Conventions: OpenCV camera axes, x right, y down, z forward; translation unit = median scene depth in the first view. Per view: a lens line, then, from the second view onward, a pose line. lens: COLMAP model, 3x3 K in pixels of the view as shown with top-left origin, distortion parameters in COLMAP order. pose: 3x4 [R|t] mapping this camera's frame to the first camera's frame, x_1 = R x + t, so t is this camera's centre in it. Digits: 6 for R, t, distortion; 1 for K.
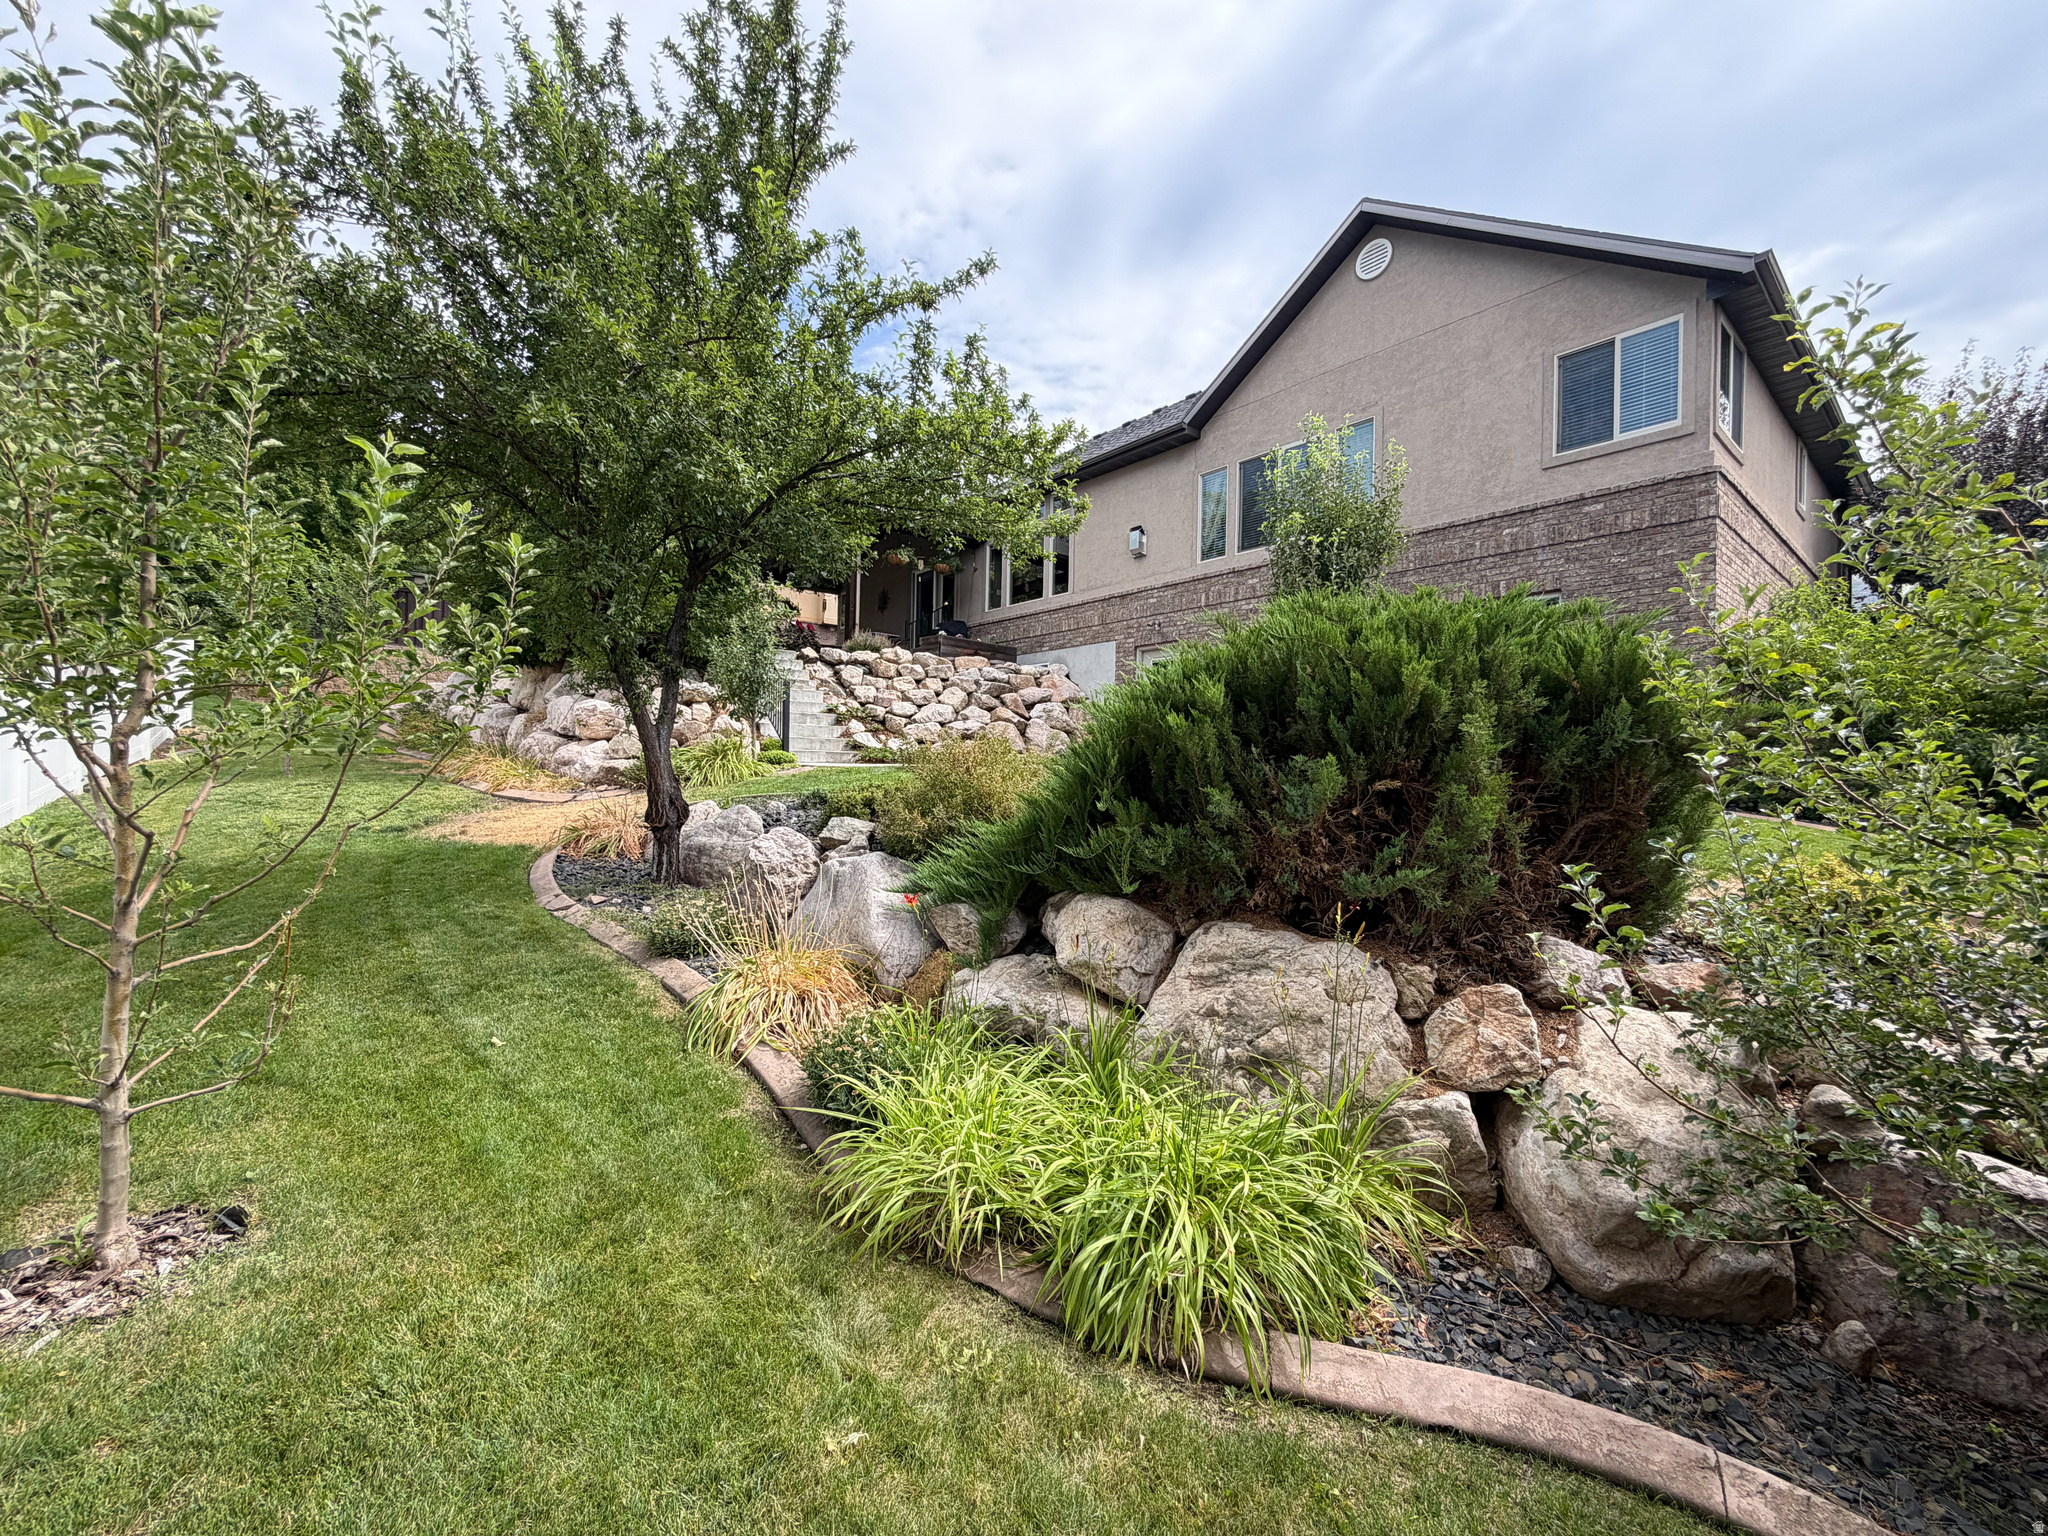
lens RADIAL K [[812.8, 0, 1019.4], [0, 812.8, 769.2], [0, 0, 1]] dist [-0.000884, -0.000583]
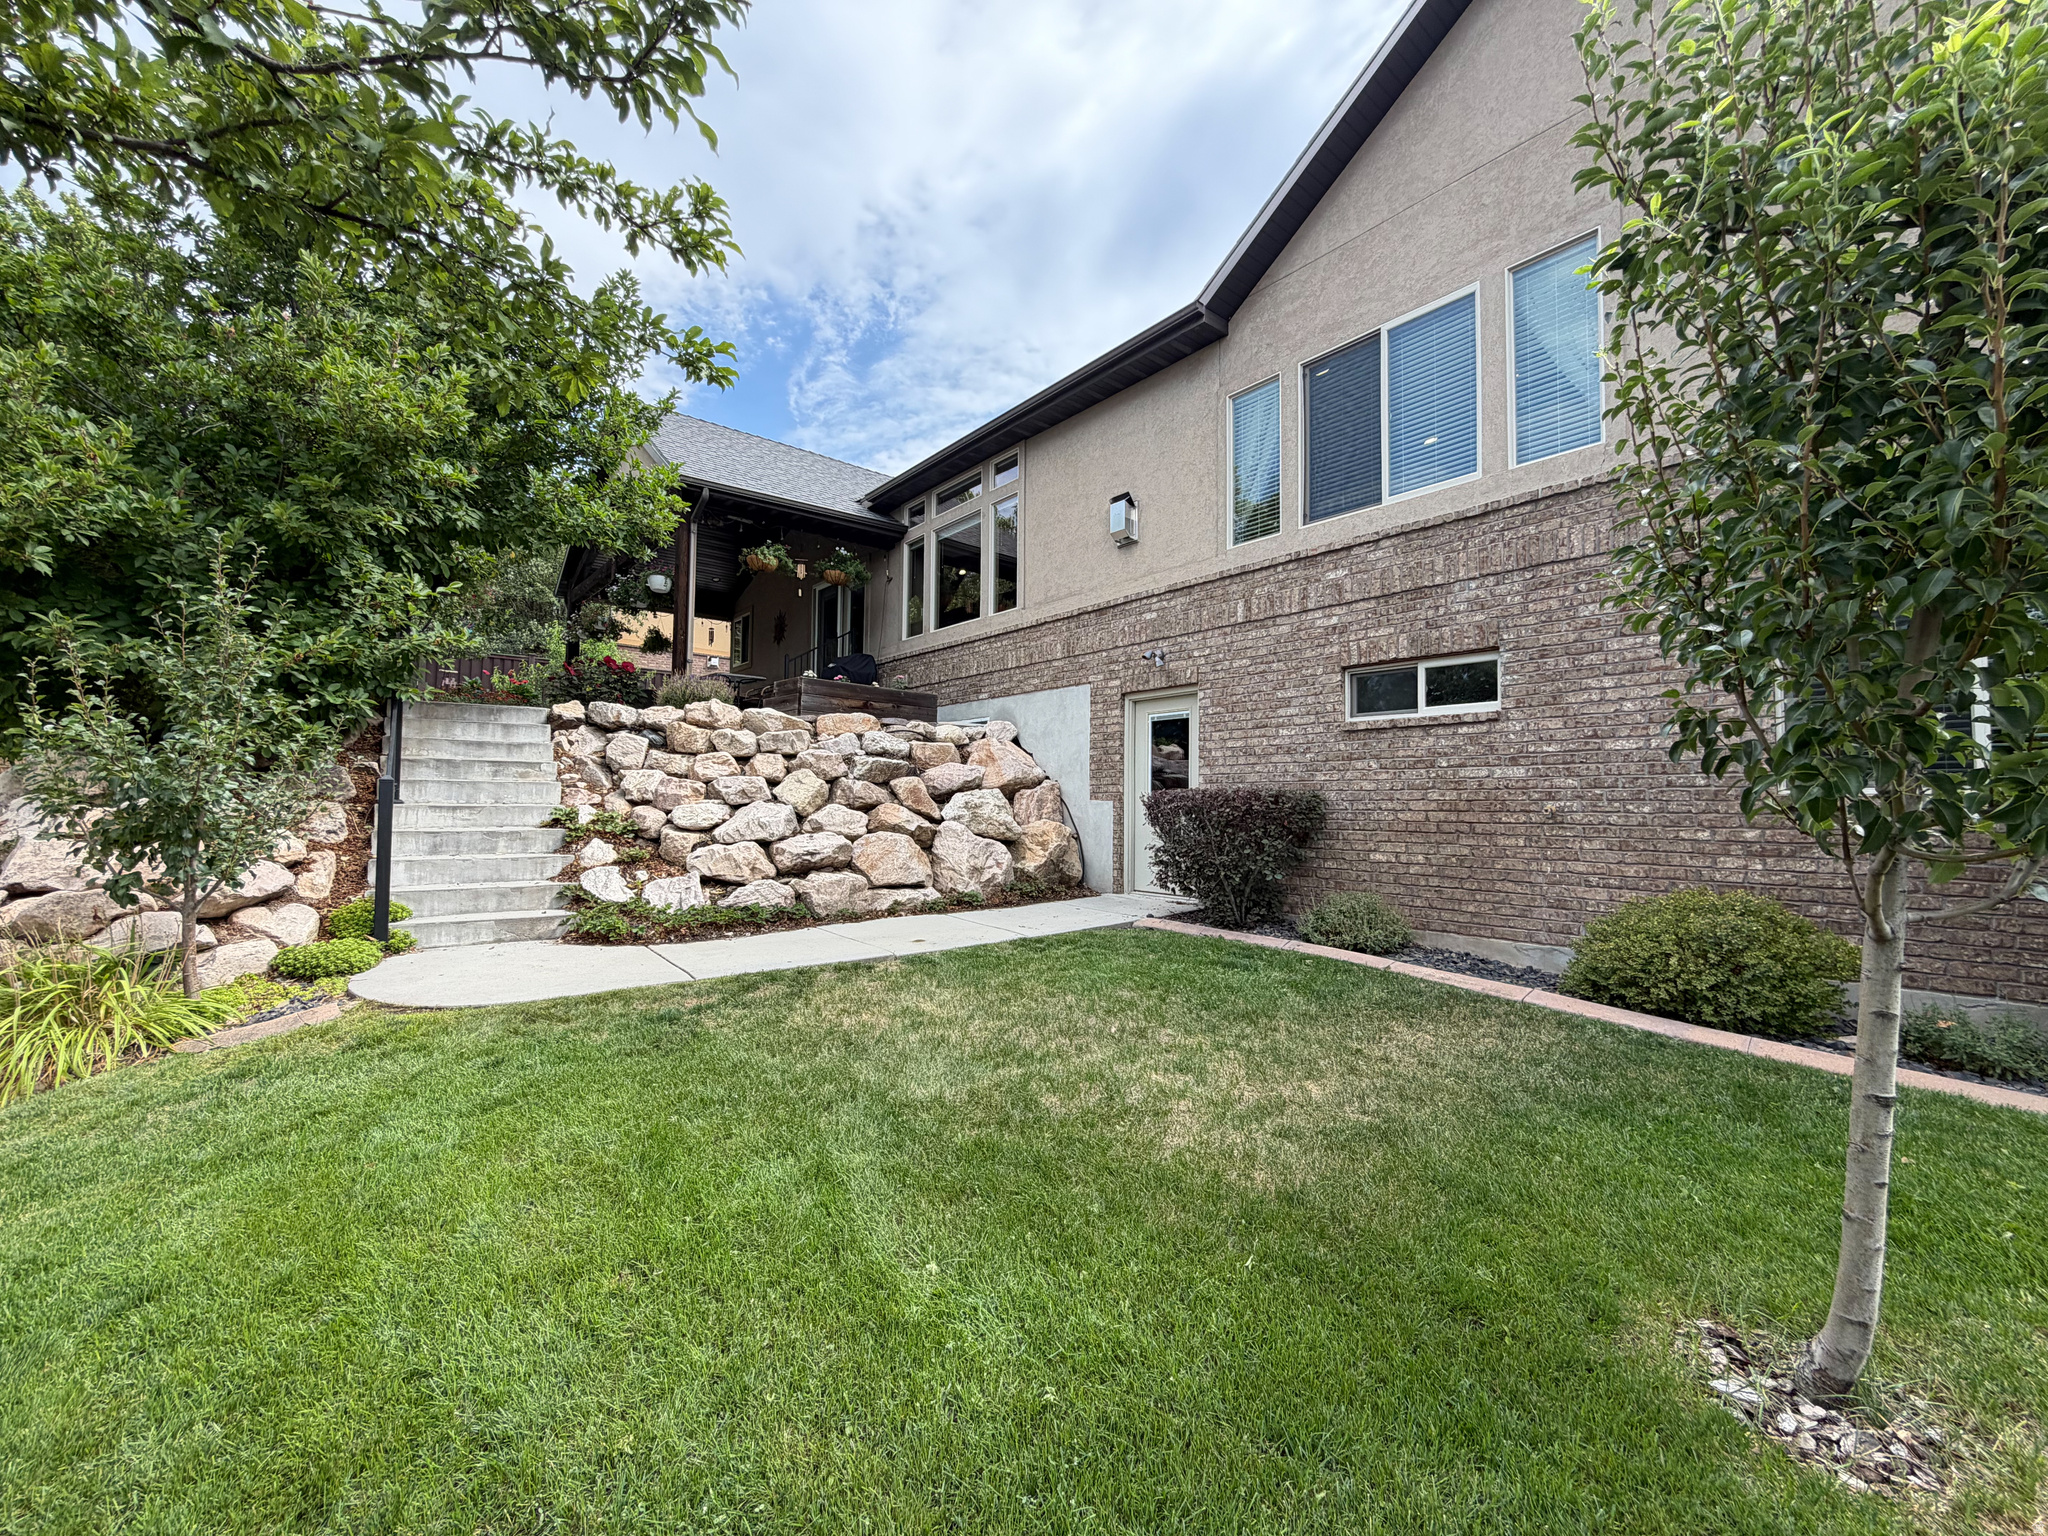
lens RADIAL K [[812.8, 0, 1019.4], [0, 812.8, 769.2], [0, 0, 1]] dist [-0.000884, -0.000583]
pose [[0.999921, -0.011981, 0.003696, 0.066506], [0.012127, 0.999031, -0.042301, -0.074030], [-0.003186, 0.042343, 0.999098, 0.423275]]
